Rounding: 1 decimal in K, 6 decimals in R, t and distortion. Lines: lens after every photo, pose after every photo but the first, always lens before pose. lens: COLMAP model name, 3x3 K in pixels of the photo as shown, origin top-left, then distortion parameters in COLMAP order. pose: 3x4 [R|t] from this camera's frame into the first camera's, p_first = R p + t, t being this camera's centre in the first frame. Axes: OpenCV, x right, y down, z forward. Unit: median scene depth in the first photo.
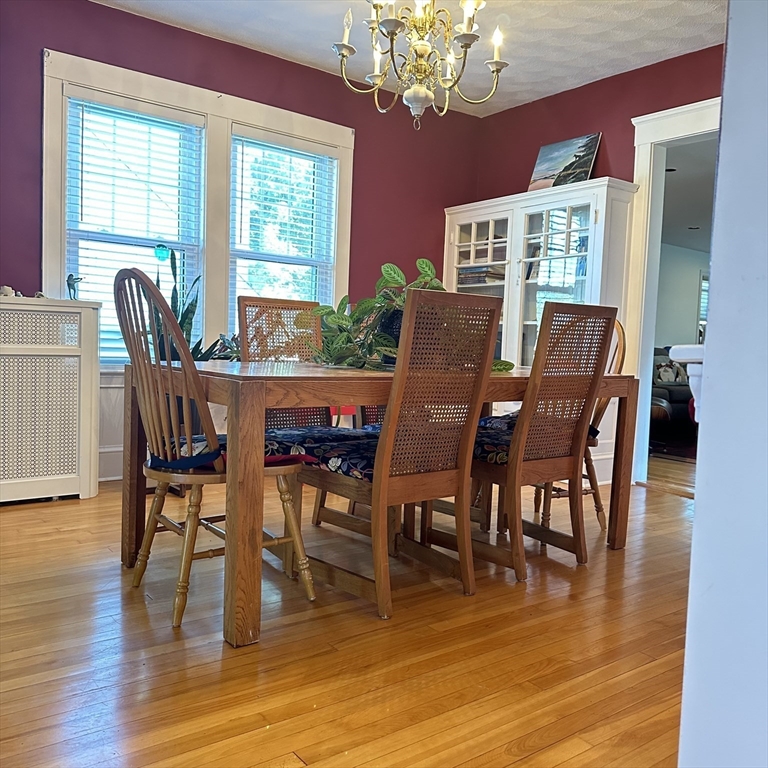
lens RADIAL K [[726.2, 0, 381.8], [0, 726.2, 381.9], [0, 0, 1]] dist [0.017587, 0.000000]
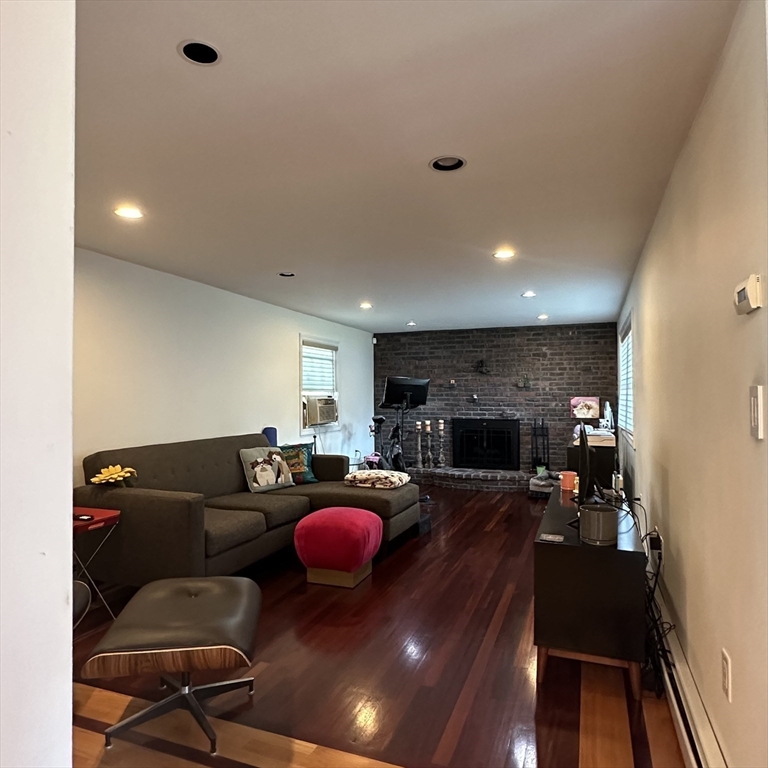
lens RADIAL K [[544.7, 0, 383.0], [0, 544.7, 385.7], [0, 0, 1]] dist [-0.010682, 0.005766]
pose [[0.849790, -0.035075, 0.525954, 0.208636], [0.067774, 0.996772, -0.043030, -0.066974], [-0.522747, 0.072212, 0.849424, 0.470174]]
